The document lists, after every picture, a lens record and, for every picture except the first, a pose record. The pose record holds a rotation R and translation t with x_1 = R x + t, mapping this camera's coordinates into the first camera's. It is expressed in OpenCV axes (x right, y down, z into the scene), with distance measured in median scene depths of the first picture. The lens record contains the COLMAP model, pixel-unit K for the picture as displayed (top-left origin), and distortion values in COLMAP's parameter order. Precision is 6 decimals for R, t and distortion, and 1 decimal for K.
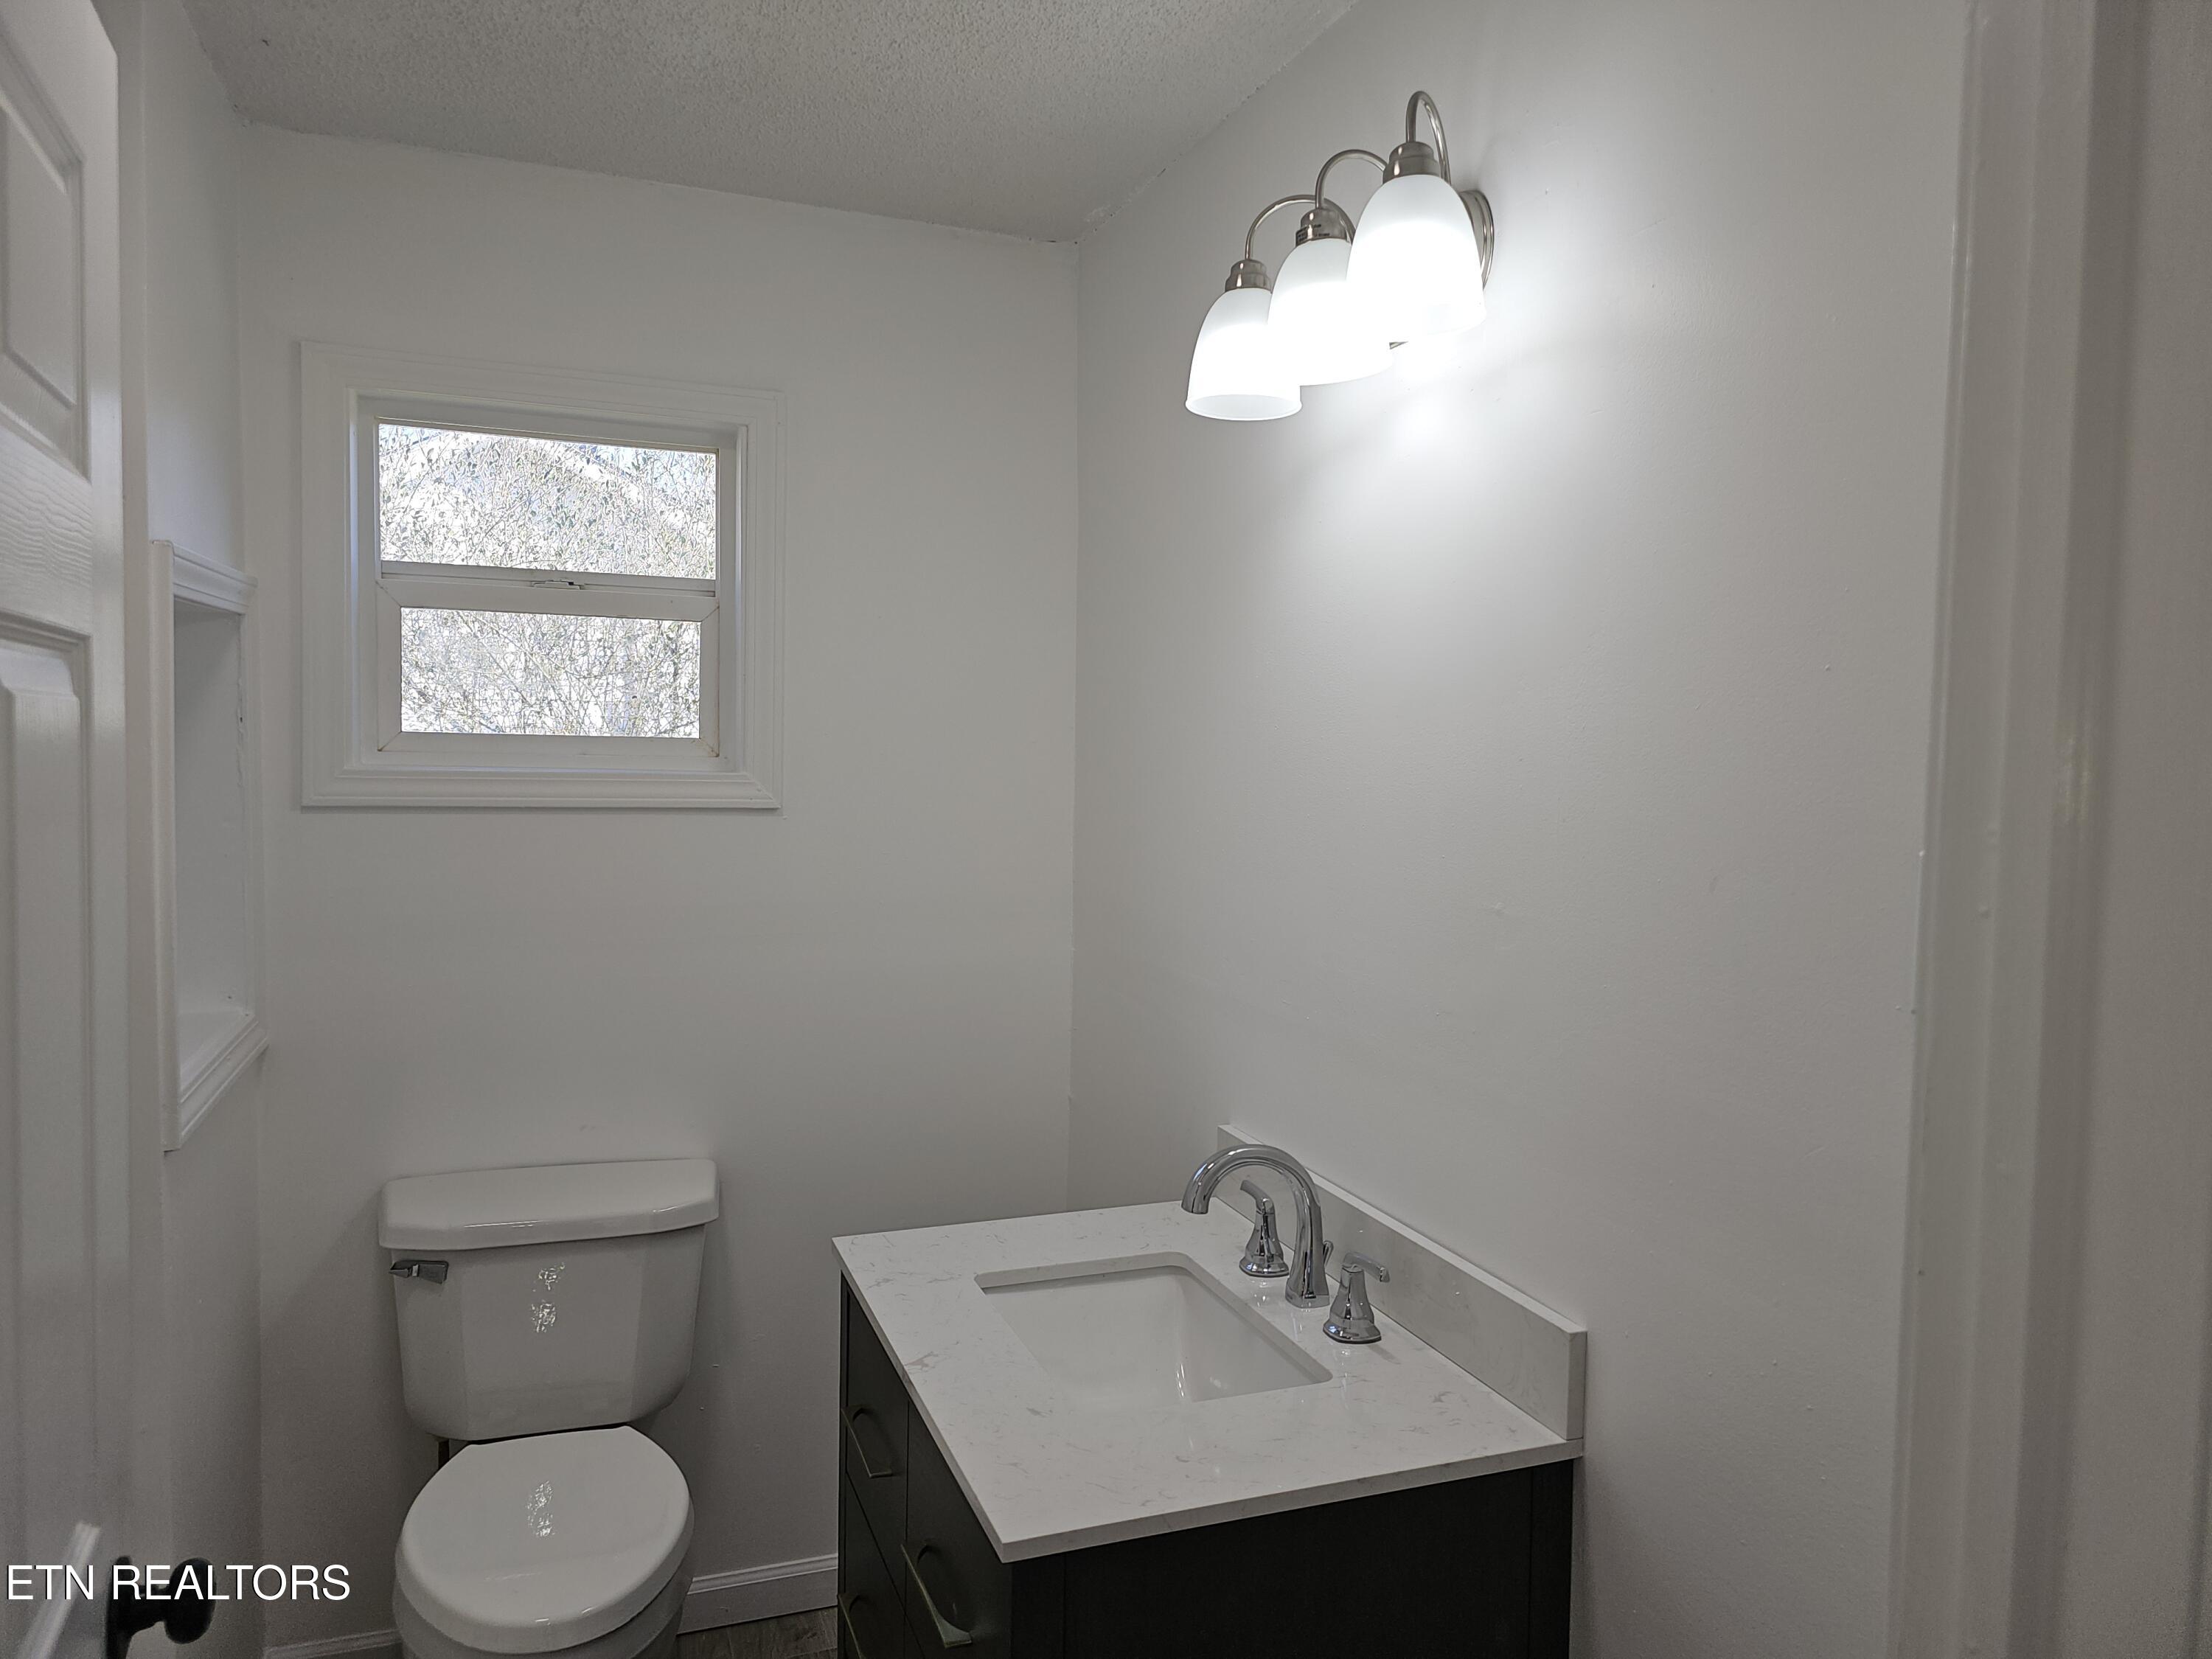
lens RADIAL K [[1497.2, 0, 1106.0], [0, 1497.2, 829.5], [0, 0, 1]] dist [0.000054, -0.000420]
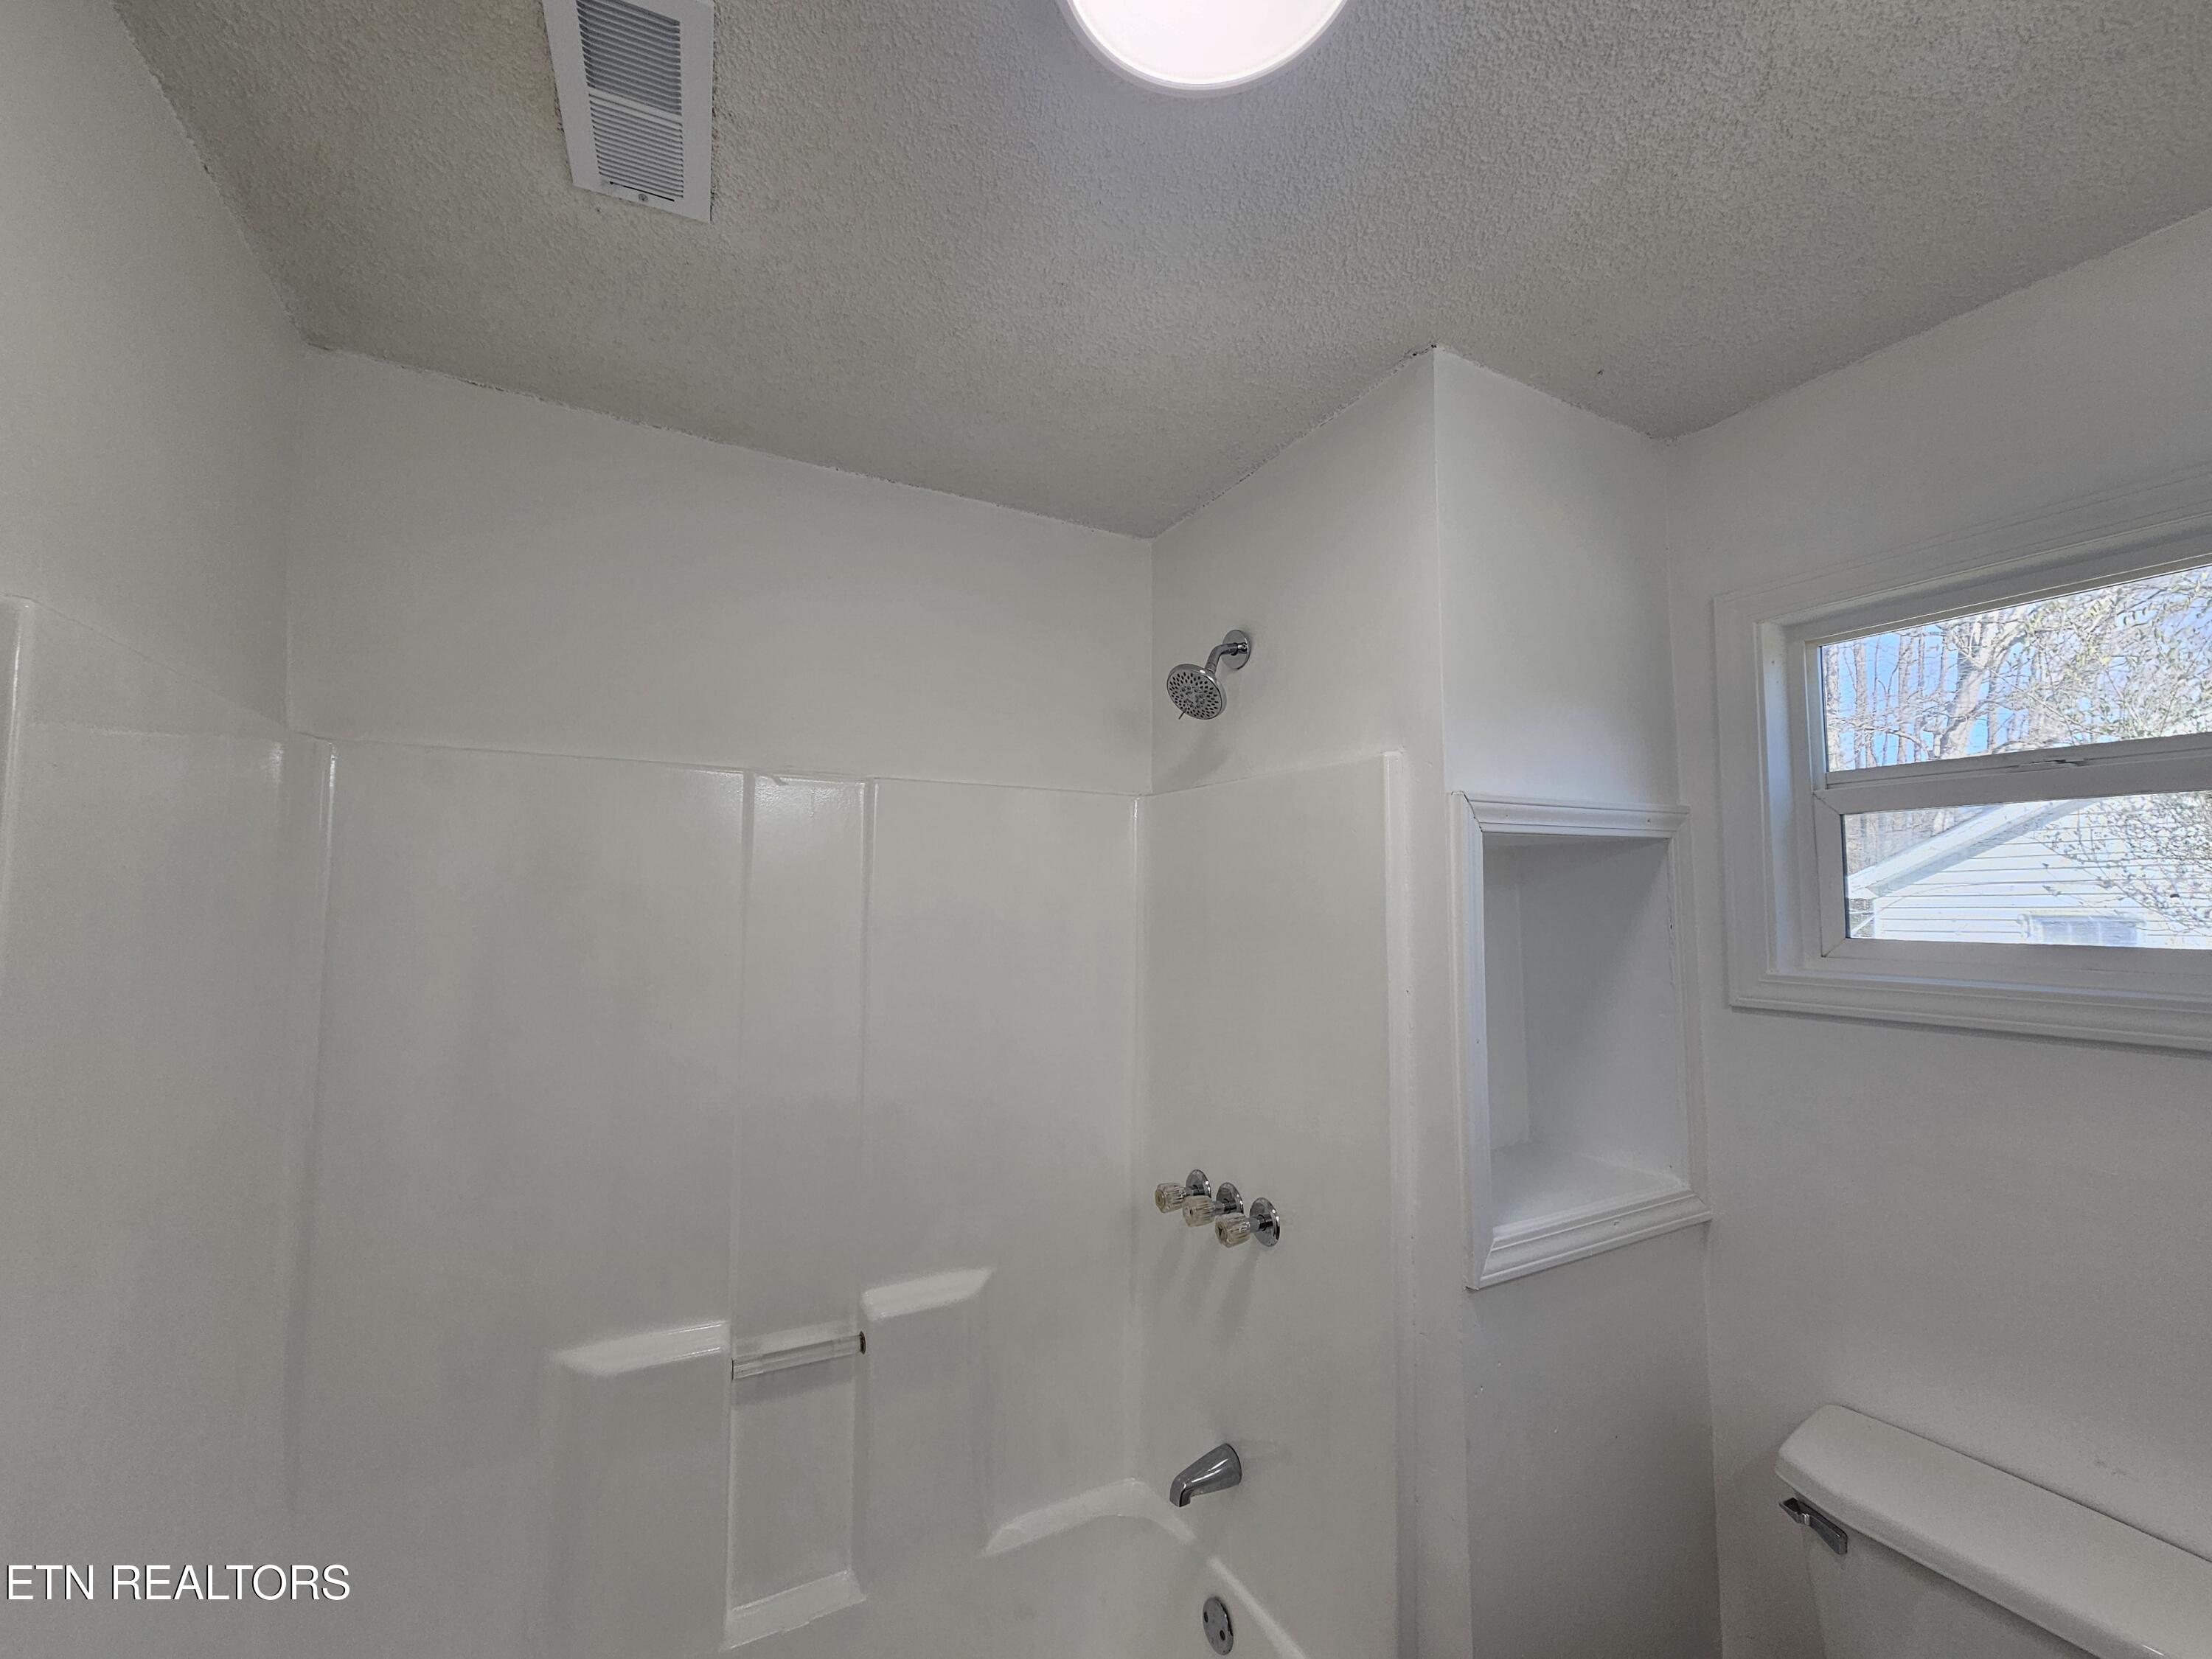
lens RADIAL K [[903.2, 0, 1104.3], [0, 903.2, 844.2], [0, 0, 1]] dist [-0.001473, 0.000076]
pose [[0.139992, -0.082573, -0.986704, 0.063501], [-0.060764, 0.993922, -0.091798, -0.044596], [0.988286, 0.072807, 0.134124, 0.443706]]
